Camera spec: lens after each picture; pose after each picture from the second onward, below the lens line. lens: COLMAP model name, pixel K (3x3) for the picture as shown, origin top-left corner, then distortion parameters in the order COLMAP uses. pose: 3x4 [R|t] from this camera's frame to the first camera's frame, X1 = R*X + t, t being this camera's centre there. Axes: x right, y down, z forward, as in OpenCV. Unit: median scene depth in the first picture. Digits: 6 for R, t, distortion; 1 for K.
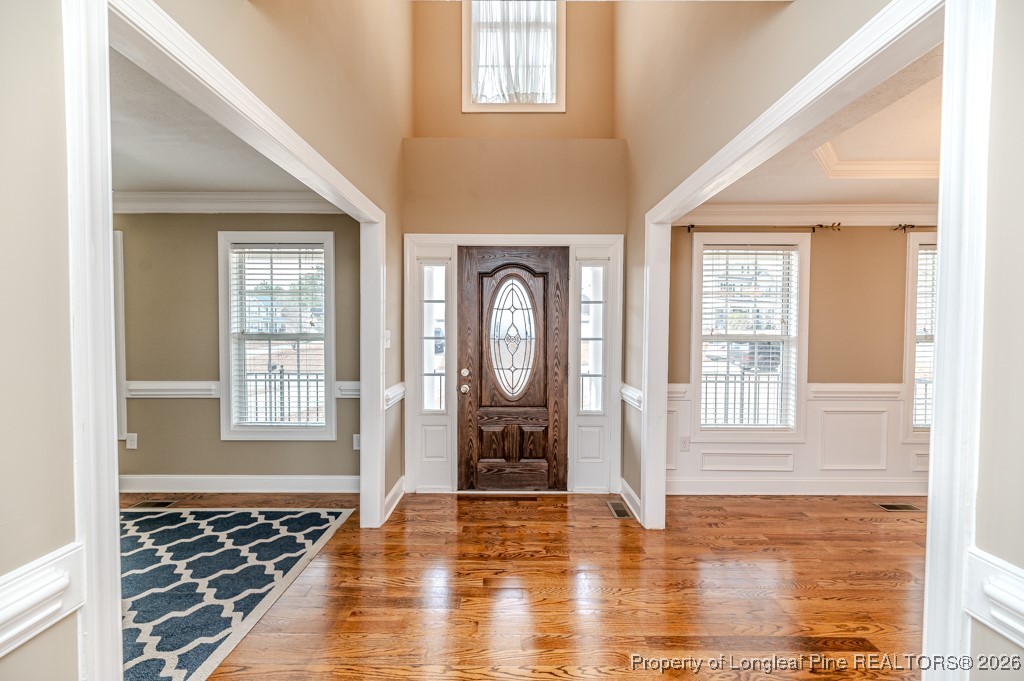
lens RADIAL K [[406.8, 0, 512.0], [0, 406.8, 340.5], [0, 0, 1]] dist [0.000074, -0.000122]
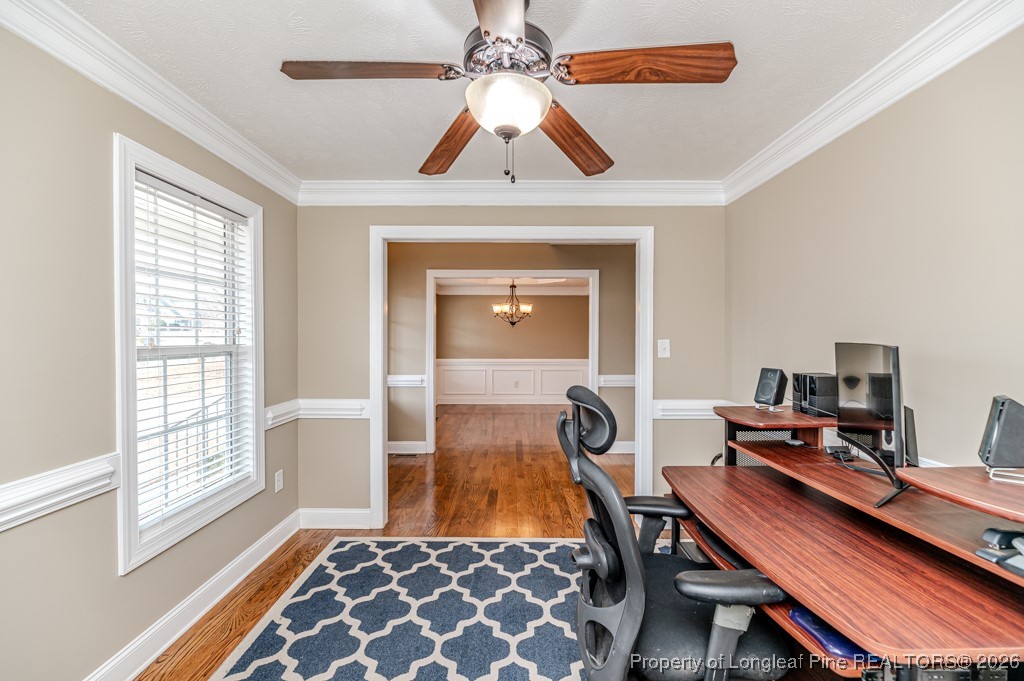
lens RADIAL K [[406.8, 0, 512.0], [0, 406.8, 340.5], [0, 0, 1]] dist [0.000074, -0.000122]
pose [[0.012696, -0.007924, 0.999888, -1.426444], [0.027494, 0.999593, 0.007572, -0.020433], [-0.999541, 0.027395, 0.012909, 0.649360]]
